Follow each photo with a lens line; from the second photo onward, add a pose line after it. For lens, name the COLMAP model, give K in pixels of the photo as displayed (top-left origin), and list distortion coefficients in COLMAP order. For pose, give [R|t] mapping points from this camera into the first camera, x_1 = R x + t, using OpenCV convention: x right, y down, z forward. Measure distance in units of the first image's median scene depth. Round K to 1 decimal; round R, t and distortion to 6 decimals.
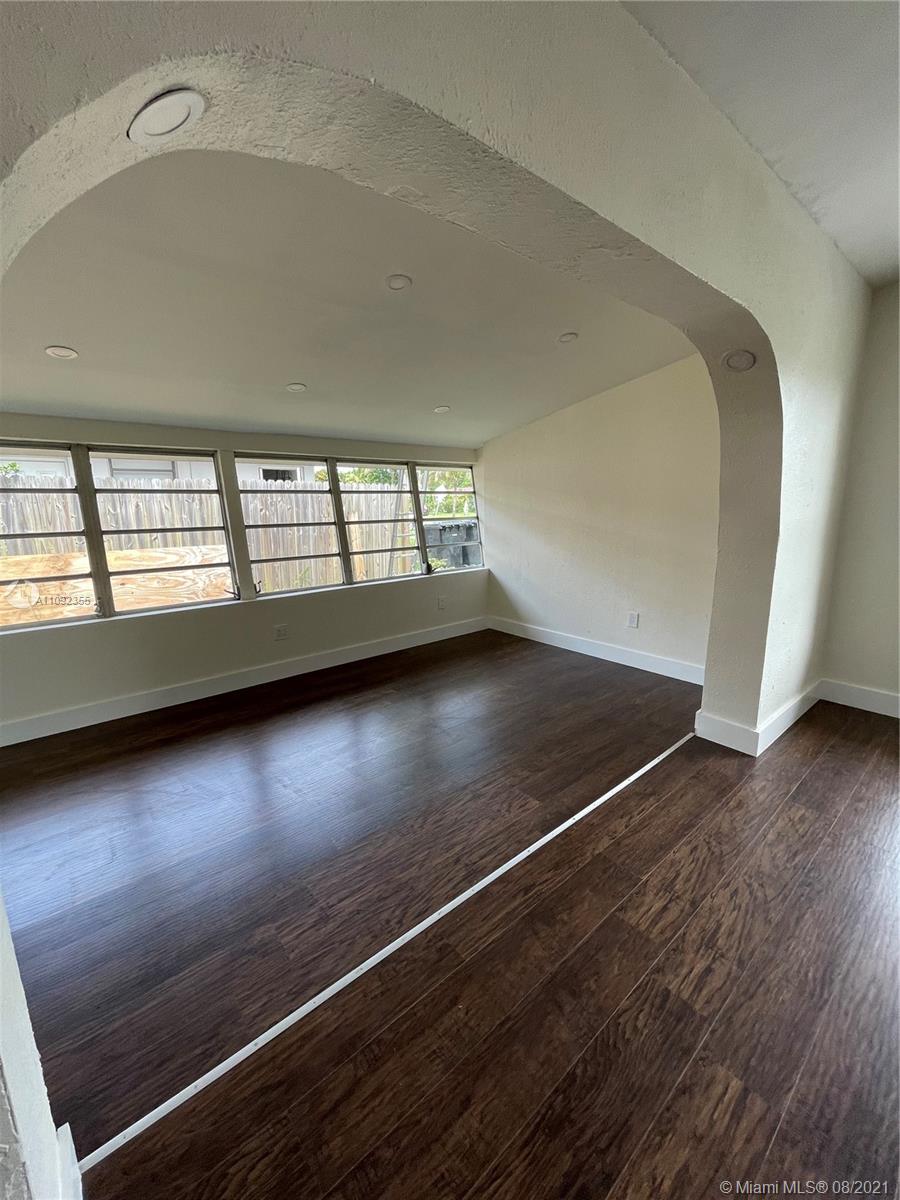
lens RADIAL K [[486.1, 0, 447.3], [0, 486.1, 596.7], [0, 0, 1]] dist [0.000563, 0.000051]
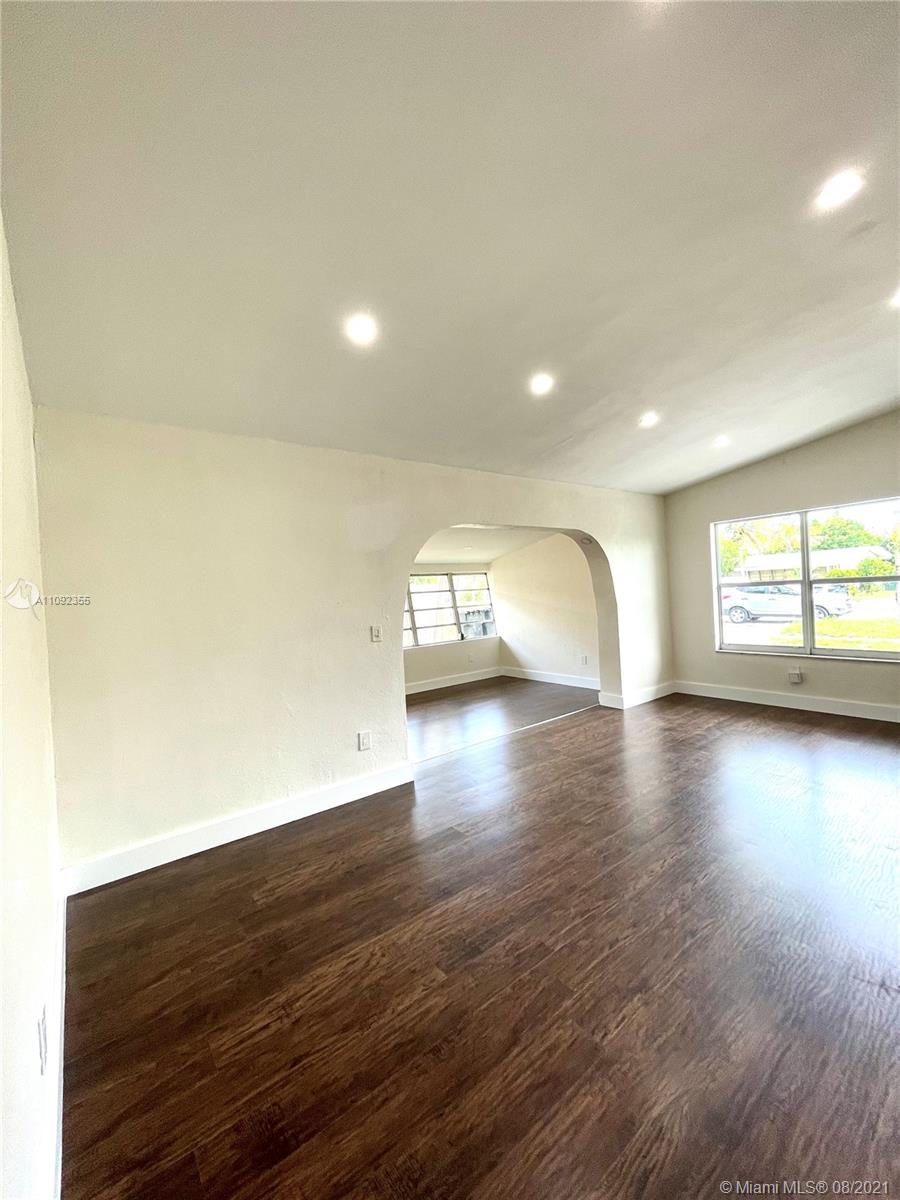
lens RADIAL K [[486.1, 0, 447.5], [0, 486.1, 597.2], [0, 0, 1]] dist [-0.010712, 0.009473]
pose [[0.998546, -0.038184, -0.038055, -0.019977], [0.030844, 0.983614, -0.177631, 0.097166], [0.044214, 0.176199, 0.983361, -0.605004]]
